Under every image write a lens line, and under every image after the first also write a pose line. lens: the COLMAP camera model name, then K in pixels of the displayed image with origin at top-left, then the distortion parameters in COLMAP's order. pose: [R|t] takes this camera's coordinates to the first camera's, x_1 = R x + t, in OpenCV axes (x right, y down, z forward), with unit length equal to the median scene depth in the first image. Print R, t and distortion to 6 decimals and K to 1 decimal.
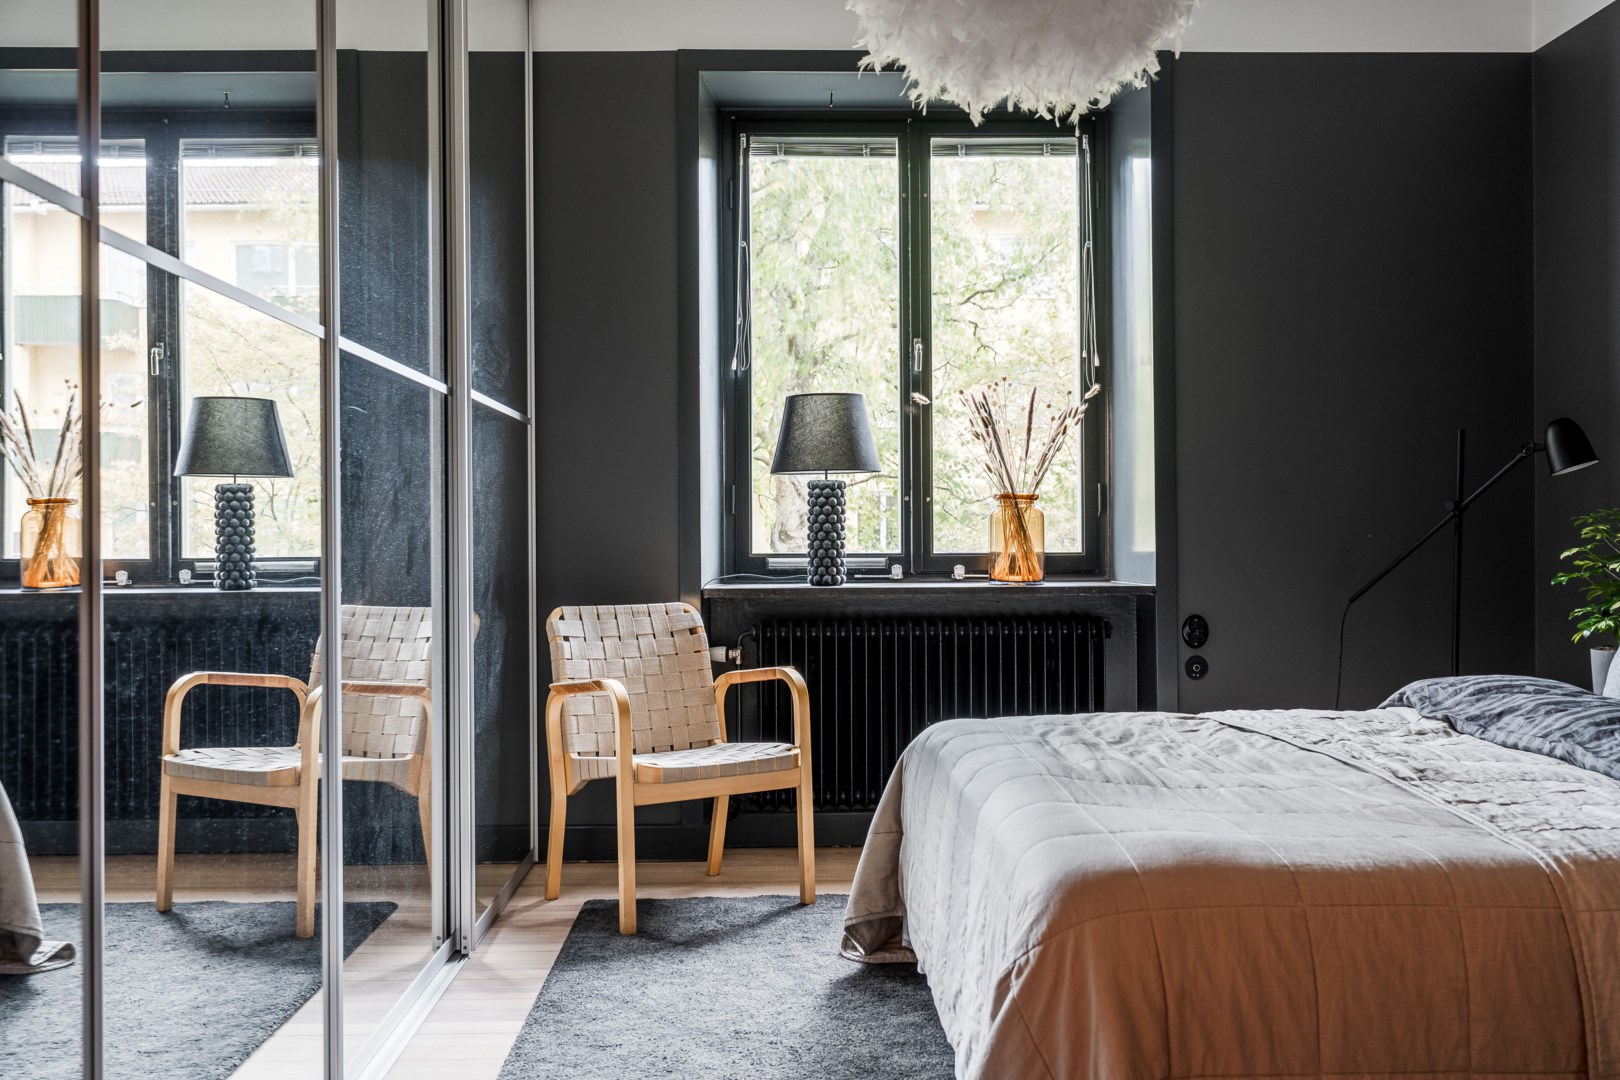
lens RADIAL K [[1561.9, 0, 810.0], [0, 1561.9, 540.0], [0, 0, 1]] dist [0.001924, -0.000211]
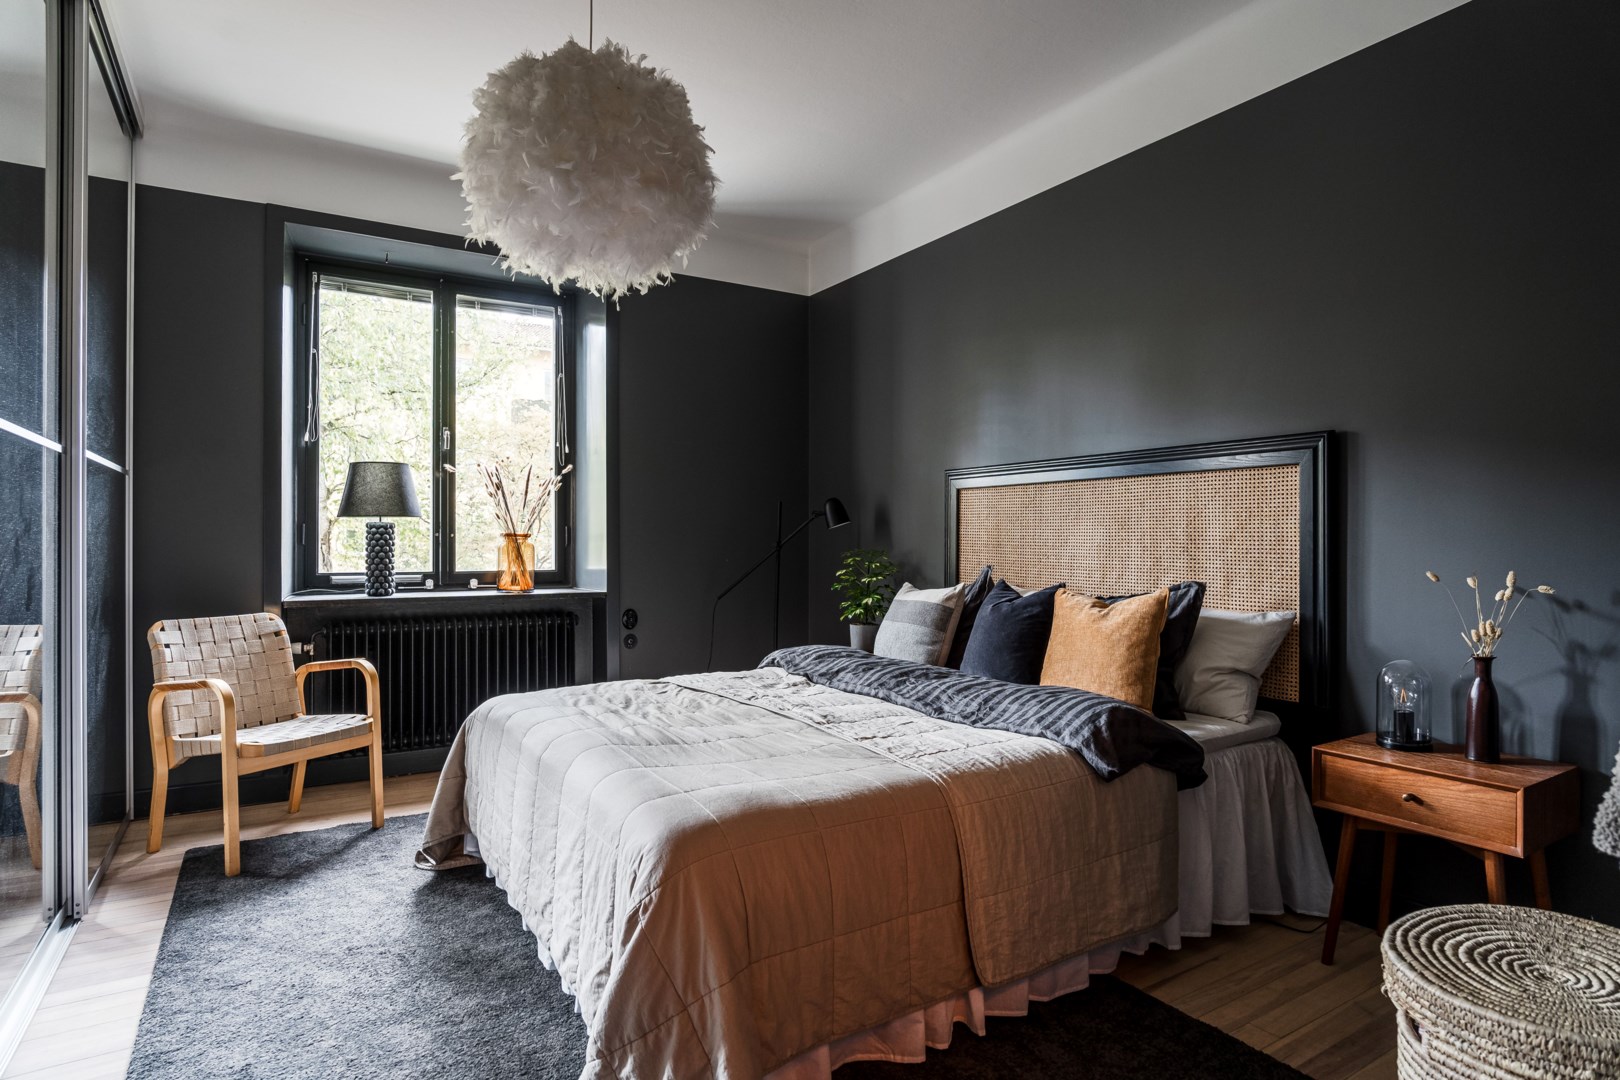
lens RADIAL K [[886.2, 0, 810.0], [0, 886.2, 540.0], [0, 0, 1]] dist [-0.018221, 0.002590]
pose [[0.863365, 0.007476, 0.504524, -0.071759], [-0.006108, 0.999972, -0.004366, -0.025888], [-0.504543, 0.000688, 0.863387, 0.126960]]
